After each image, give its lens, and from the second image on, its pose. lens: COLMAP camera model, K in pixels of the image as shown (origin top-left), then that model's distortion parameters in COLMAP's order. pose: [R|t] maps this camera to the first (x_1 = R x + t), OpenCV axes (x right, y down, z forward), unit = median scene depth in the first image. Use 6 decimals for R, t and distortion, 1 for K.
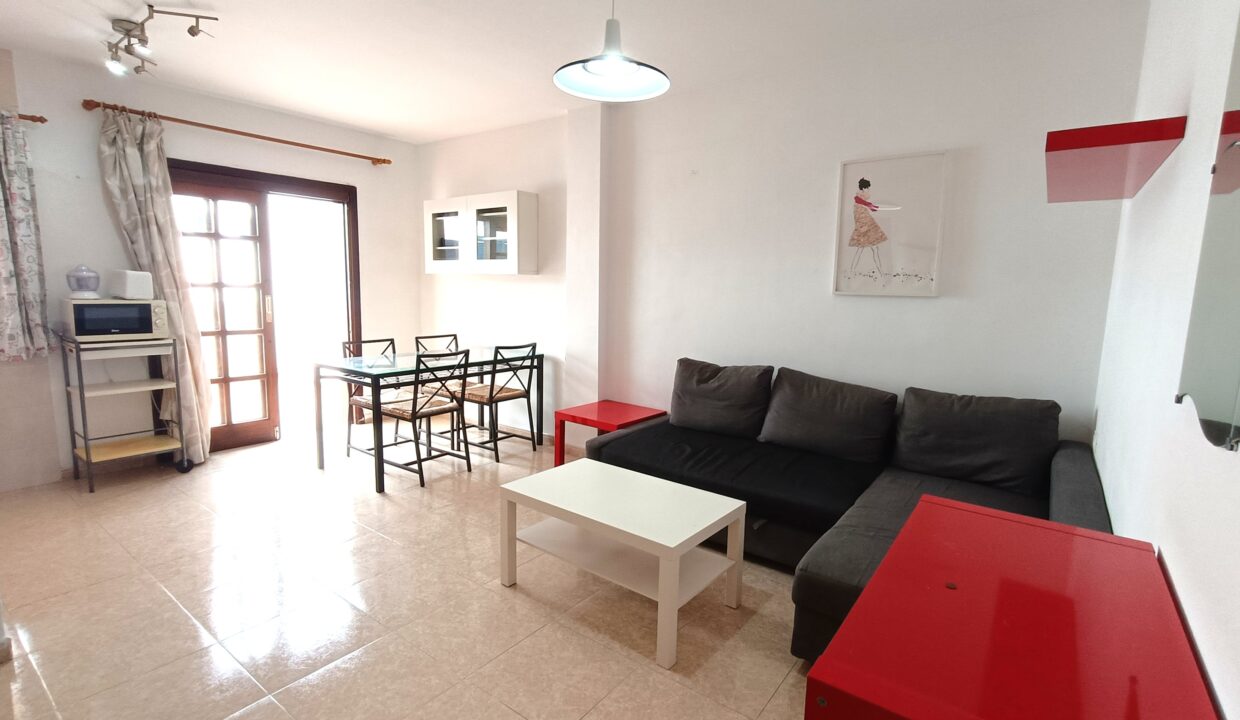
lens RADIAL K [[573.1, 0, 622.3], [0, 573.1, 365.1], [0, 0, 1]] dist [-0.000703, -0.000286]
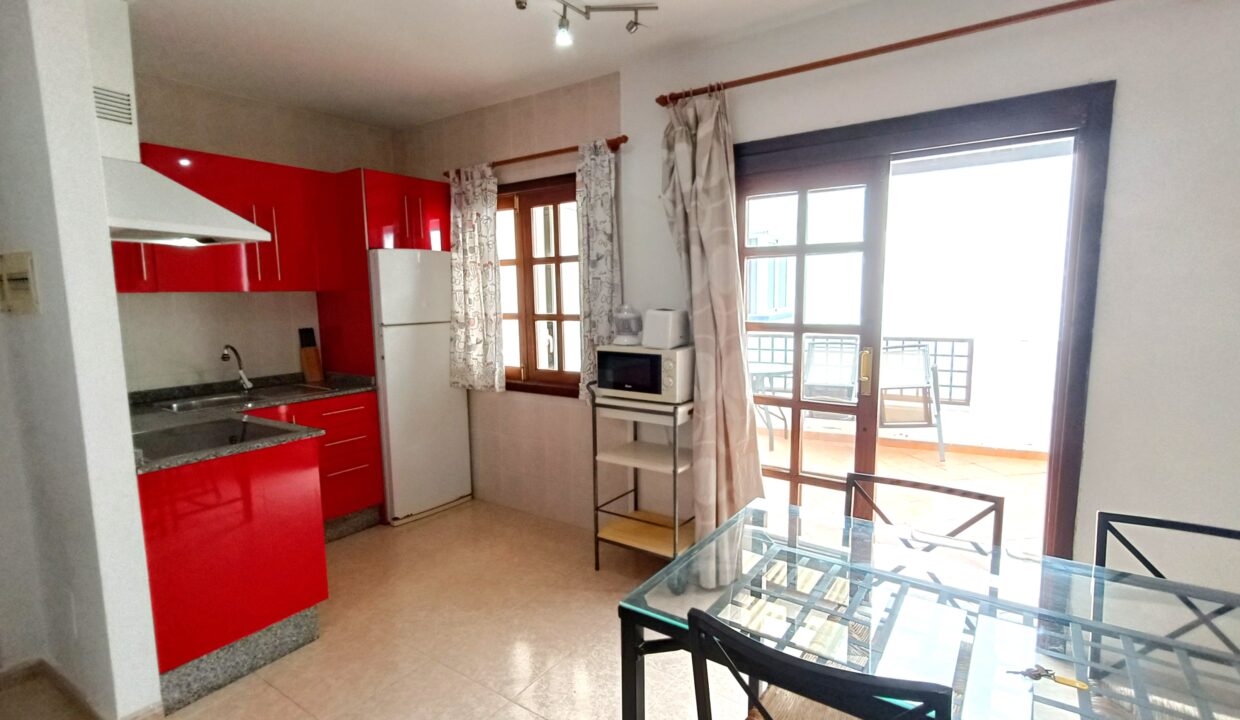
lens RADIAL K [[595.0, 0, 616.4], [0, 595.0, 363.8], [0, 0, 1]] dist [0.000169, 0.000168]
pose [[0.024674, 0.093934, -0.995273, -0.068678], [-0.126450, 0.987873, 0.090100, -0.148715], [0.991666, 0.123629, 0.036253, 0.870135]]
